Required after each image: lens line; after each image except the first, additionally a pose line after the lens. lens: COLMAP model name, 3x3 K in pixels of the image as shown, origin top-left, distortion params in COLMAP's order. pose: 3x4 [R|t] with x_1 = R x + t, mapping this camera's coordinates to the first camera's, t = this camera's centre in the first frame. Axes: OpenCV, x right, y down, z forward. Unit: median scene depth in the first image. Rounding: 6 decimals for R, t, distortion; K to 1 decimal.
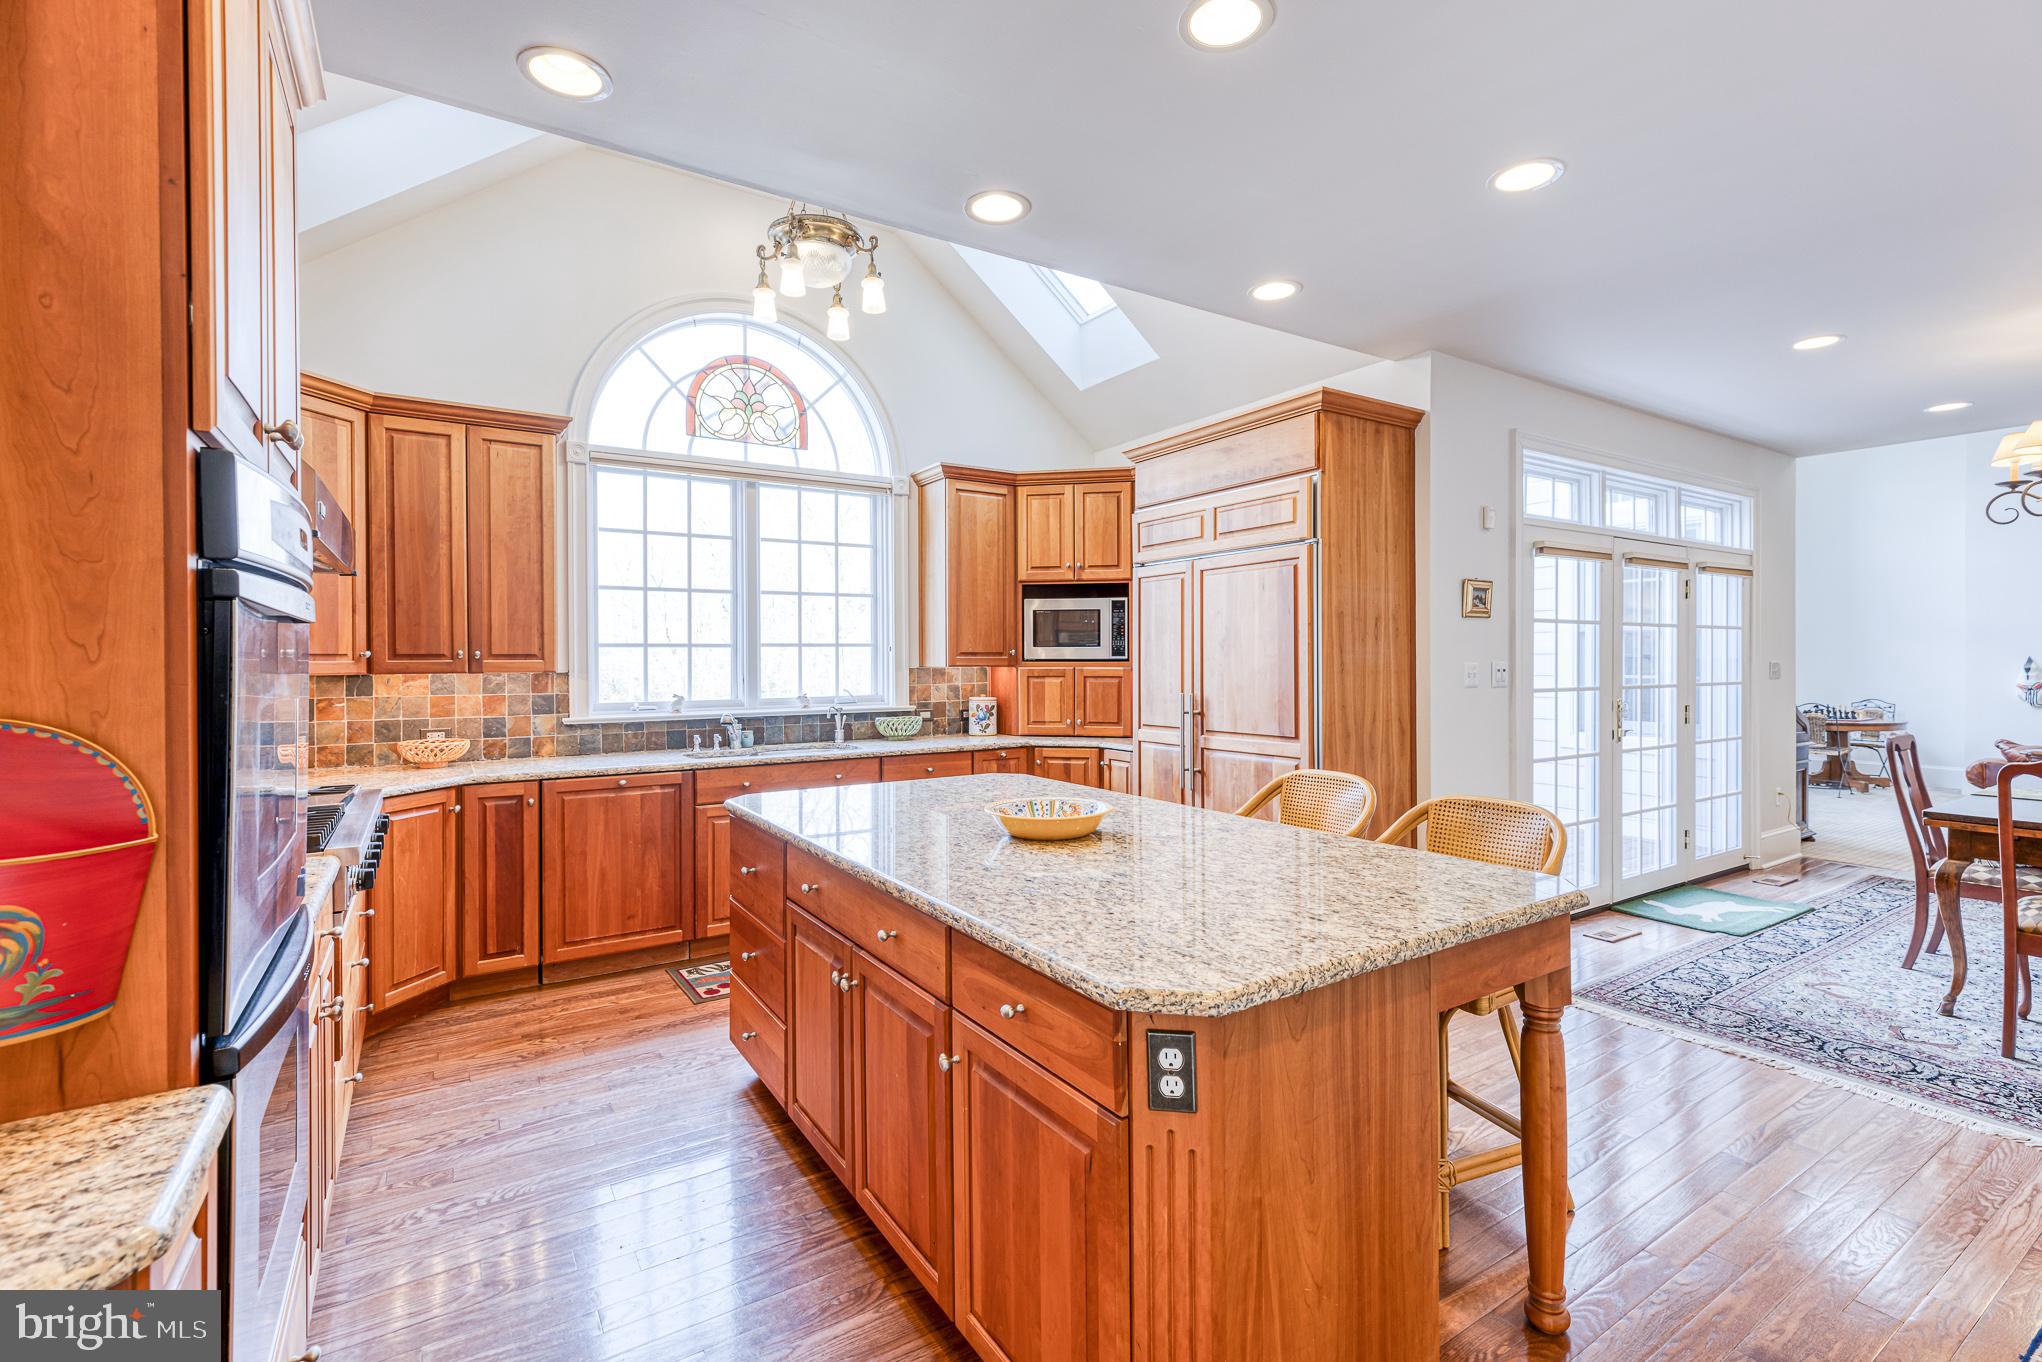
lens RADIAL K [[906.7, 0, 1059.4], [0, 906.7, 666.7], [0, 0, 1]] dist [0.004991, 0.000126]
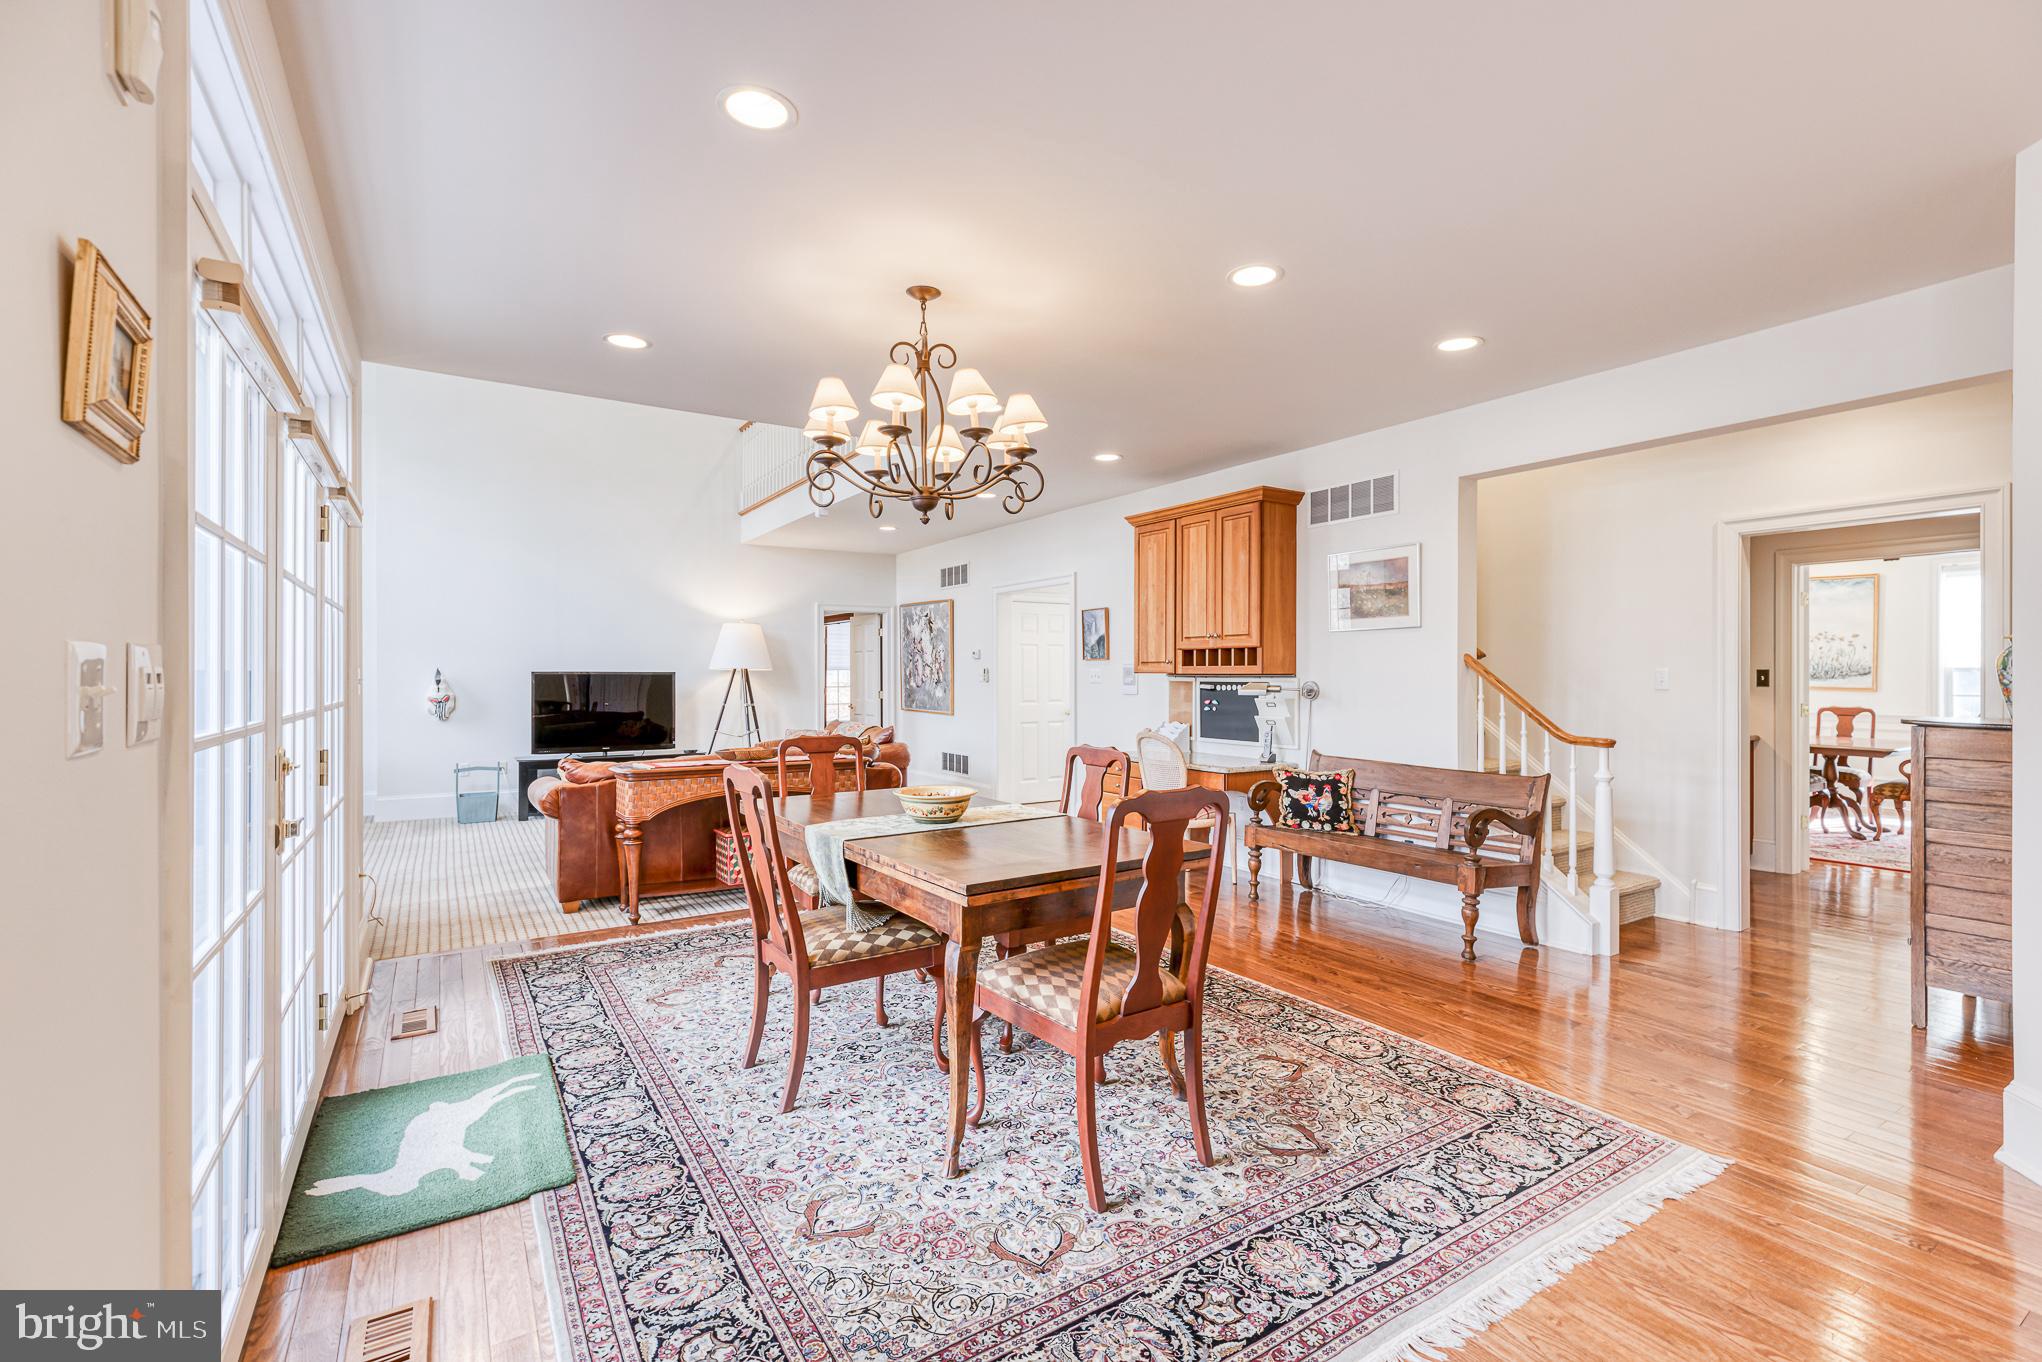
lens RADIAL K [[906.7, 0, 1031.7], [0, 906.7, 678.4], [0, 0, 1]] dist [0.004991, 0.000126]
pose [[0.008044, 0.000495, 0.999968, 0.239282], [0.003046, 0.999995, -0.000520, 0.004397], [-0.999963, 0.003050, 0.008043, 0.786591]]
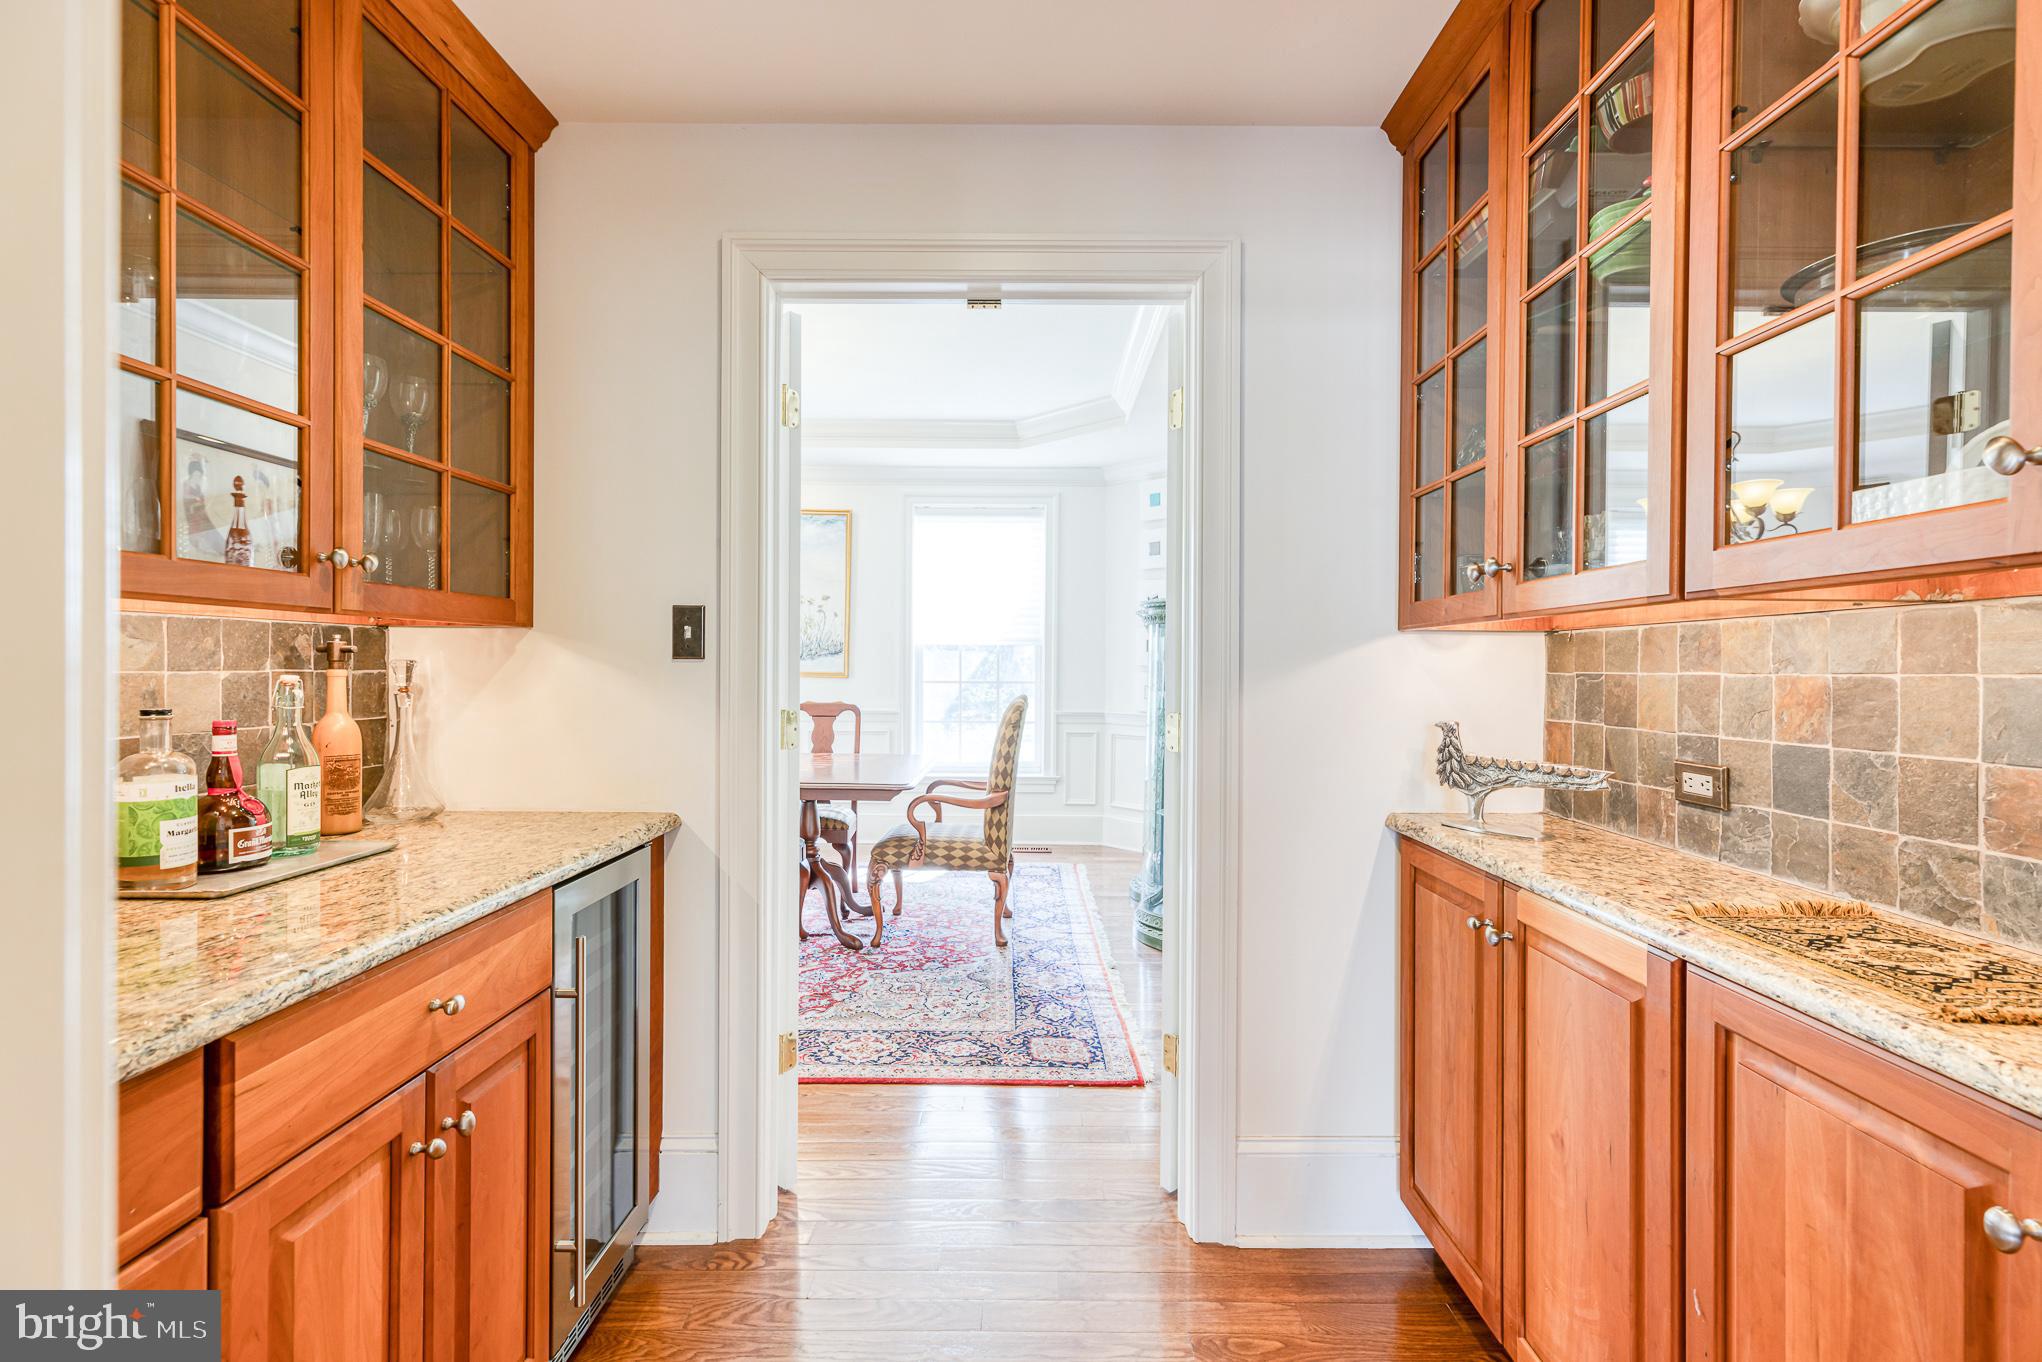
lens RADIAL K [[906.7, 0, 1031.1], [0, 906.7, 678.5], [0, 0, 1]] dist [0.004991, 0.000126]
pose [[-0.835832, -0.009543, 0.548902, 1.351783], [-0.004362, 0.999933, 0.010743, 0.025163], [-0.548968, 0.006585, -0.835818, -0.119572]]
